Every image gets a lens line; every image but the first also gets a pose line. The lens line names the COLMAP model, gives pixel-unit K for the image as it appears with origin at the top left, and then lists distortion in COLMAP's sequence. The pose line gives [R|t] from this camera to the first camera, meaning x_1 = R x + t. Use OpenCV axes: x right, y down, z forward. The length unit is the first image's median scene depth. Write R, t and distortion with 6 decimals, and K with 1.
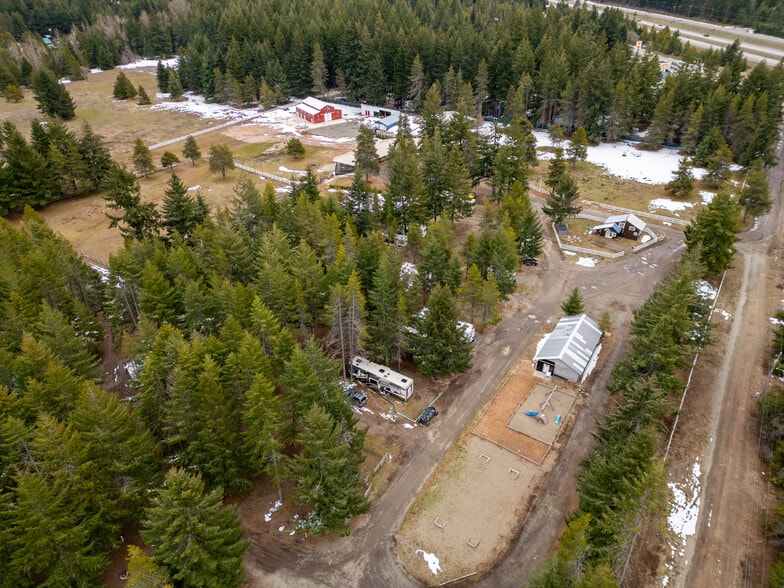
lens RADIAL K [[548.2, 0, 392.0], [0, 548.2, 294.0], [0, 0, 1]] dist [0.075455, -0.059183]
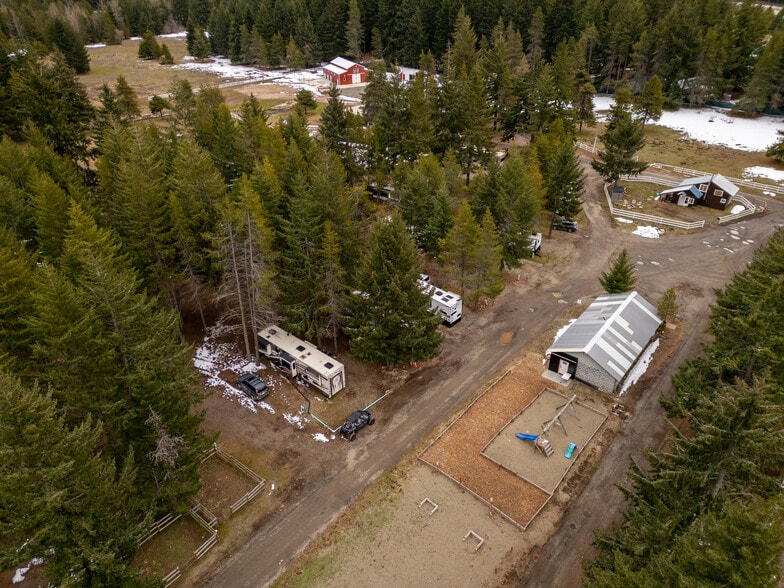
lens RADIAL K [[548.2, 0, 392.0], [0, 548.2, 294.0], [0, 0, 1]] dist [0.075455, -0.059183]
pose [[0.991903, 0.070817, -0.105422, 0.131634], [-0.072666, 0.997261, -0.013805, 0.067010], [0.104156, 0.021354, 0.994332, 0.317992]]
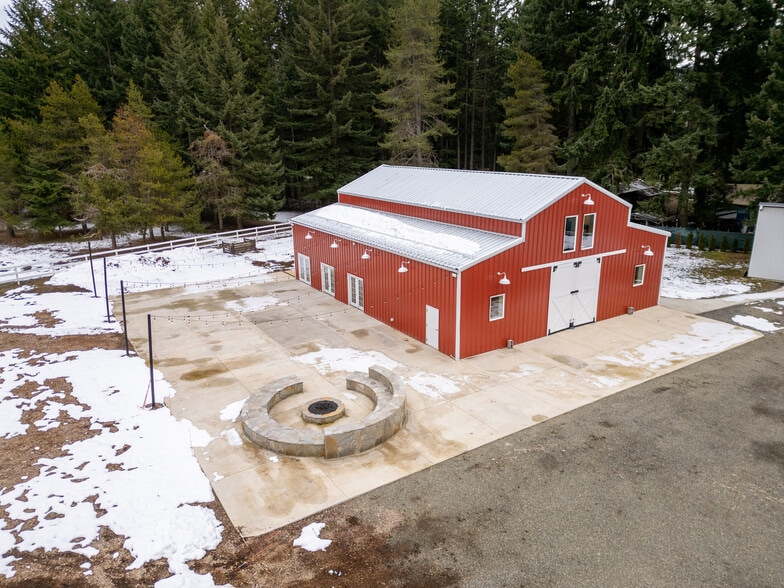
lens RADIAL K [[548.2, 0, 392.0], [0, 548.2, 294.0], [0, 0, 1]] dist [0.075455, -0.059183]
pose [[0.999663, 0.010071, -0.023942, -0.341156], [-0.016688, 0.955382, -0.294902, -0.660101], [0.019904, 0.295202, 0.955227, 2.057637]]
